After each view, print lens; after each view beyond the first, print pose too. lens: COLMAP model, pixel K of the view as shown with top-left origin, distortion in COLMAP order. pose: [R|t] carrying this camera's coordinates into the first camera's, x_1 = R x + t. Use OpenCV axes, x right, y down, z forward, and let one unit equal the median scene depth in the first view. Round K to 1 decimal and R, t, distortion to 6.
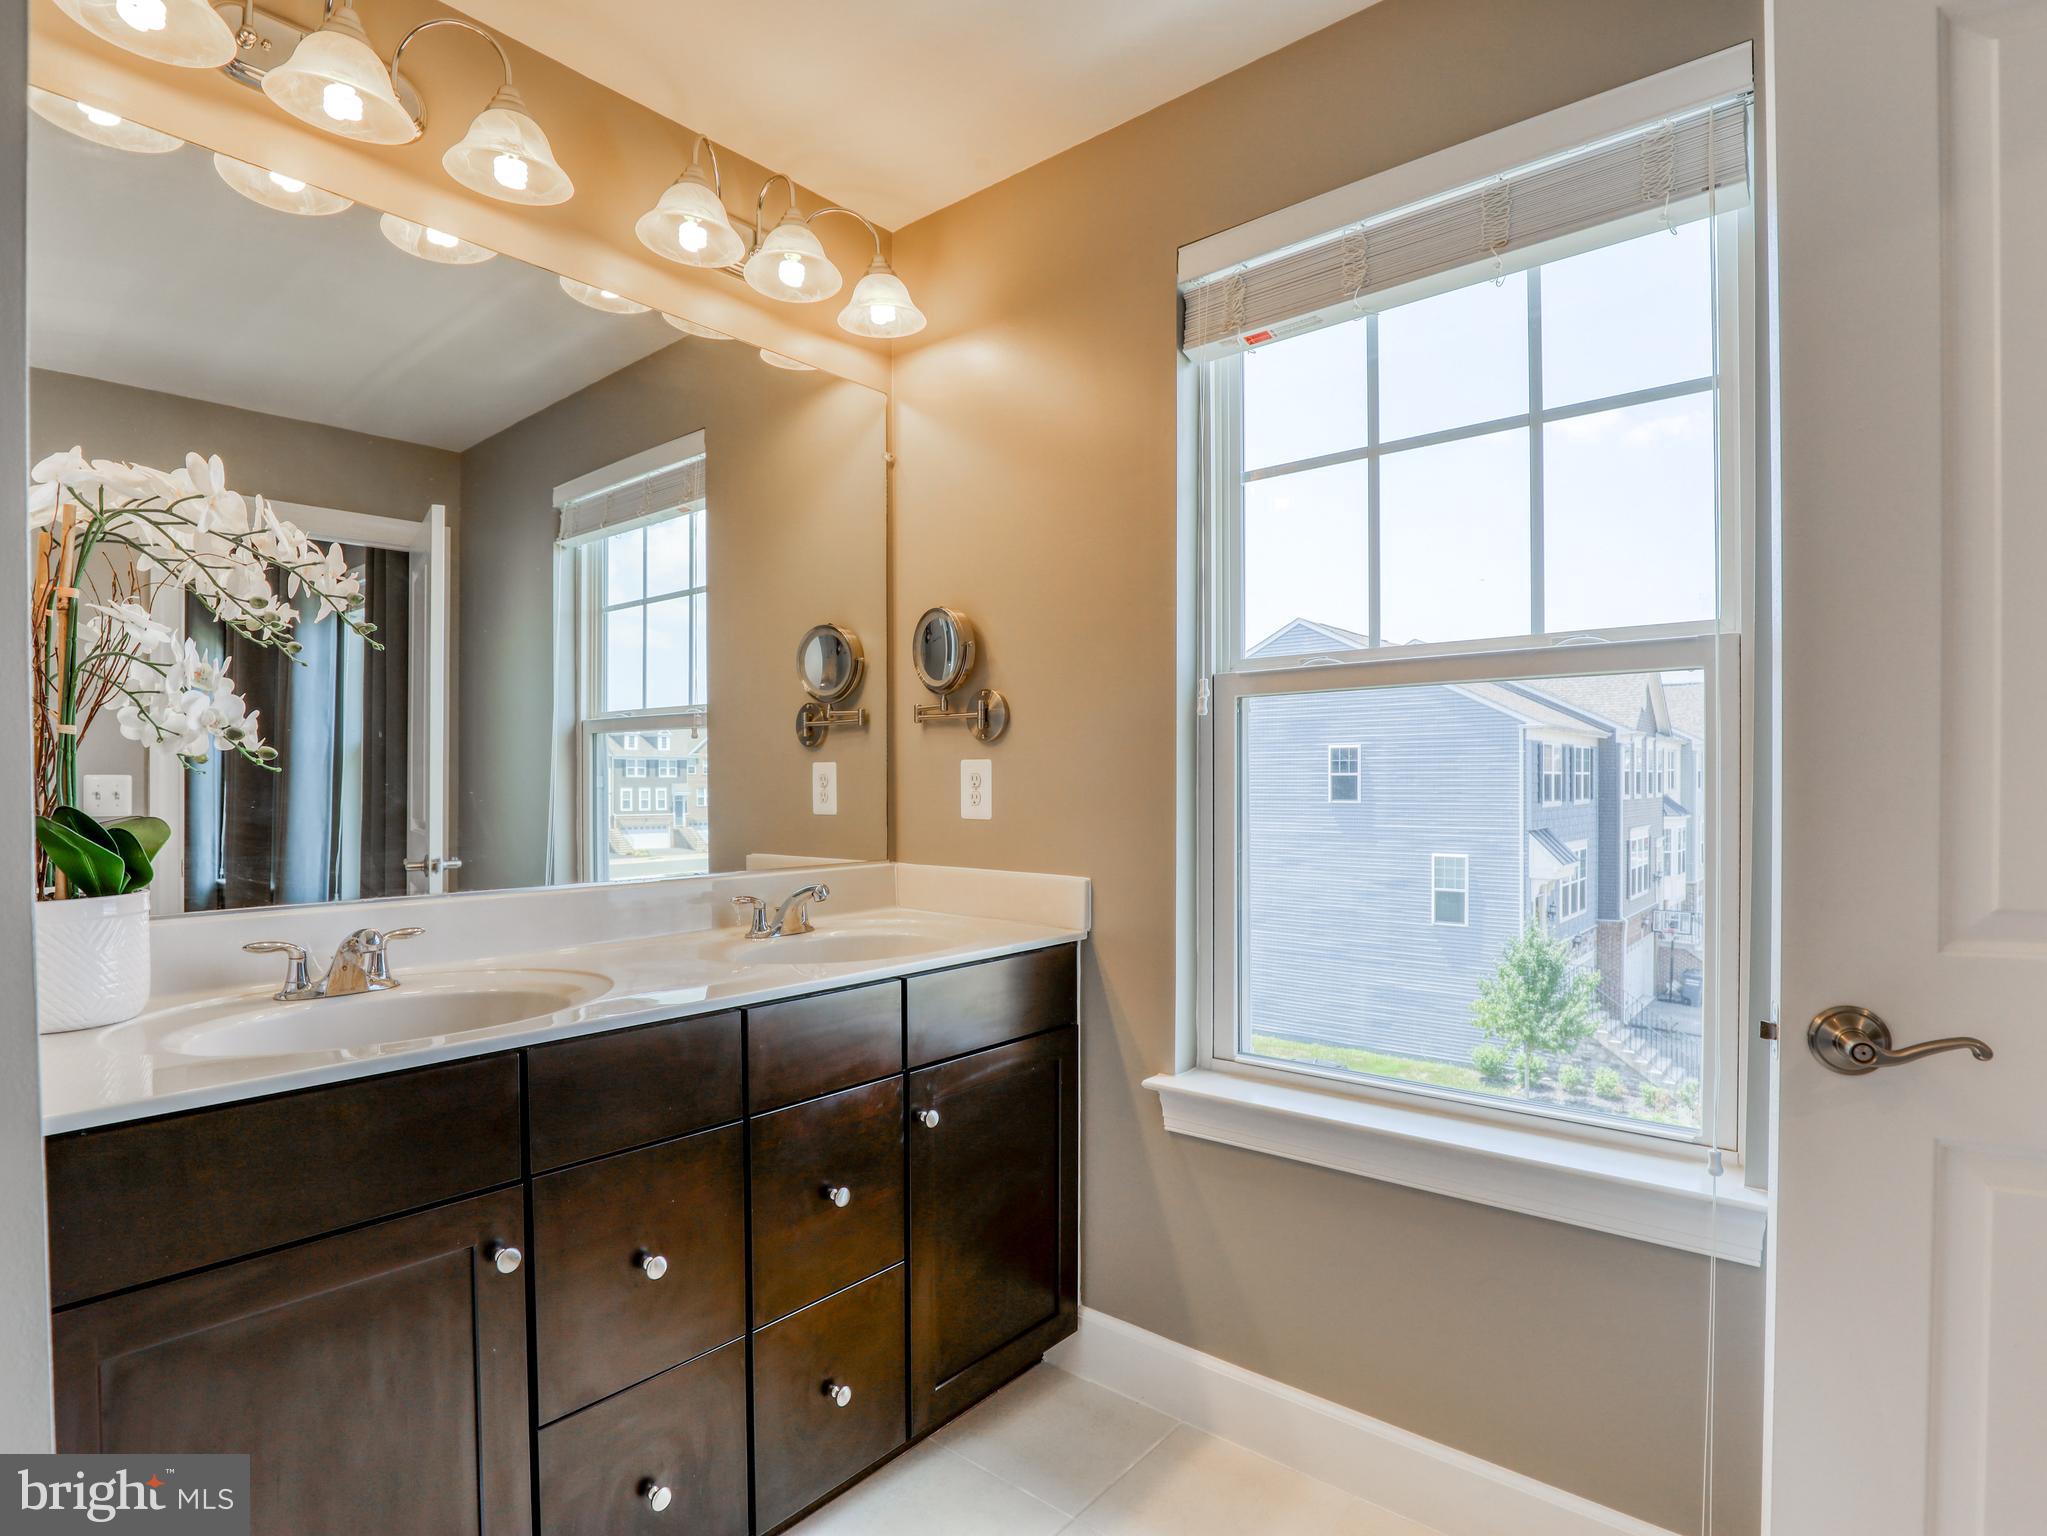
lens RADIAL K [[1075.0, 0, 1031.2], [0, 1075.0, 769.0], [0, 0, 1]] dist [-0.029707, 0.005198]
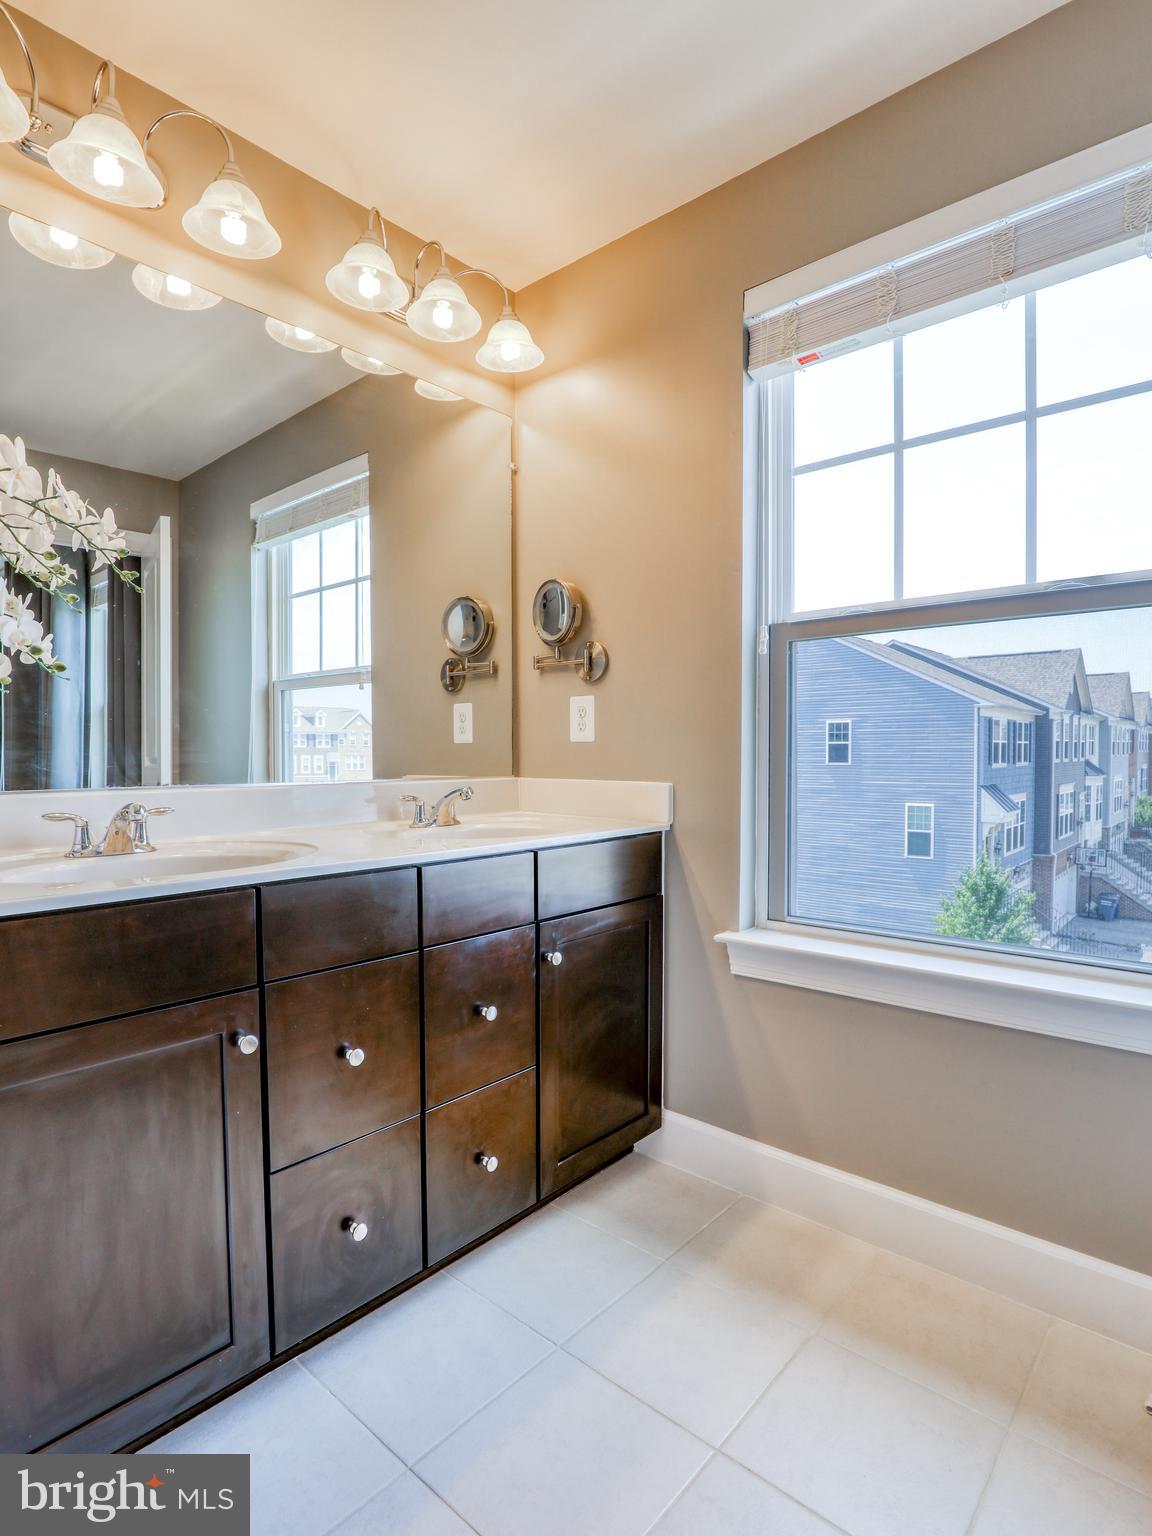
lens RADIAL K [[806.6, 0, 551.1], [0, 806.6, 796.3], [0, 0, 1]] dist [-0.029707, 0.005198]
pose [[0.999643, 0.001931, -0.026656, -0.068307], [-0.001249, 0.999671, 0.025600, 0.095770], [0.026696, -0.025558, 0.999317, 0.019590]]
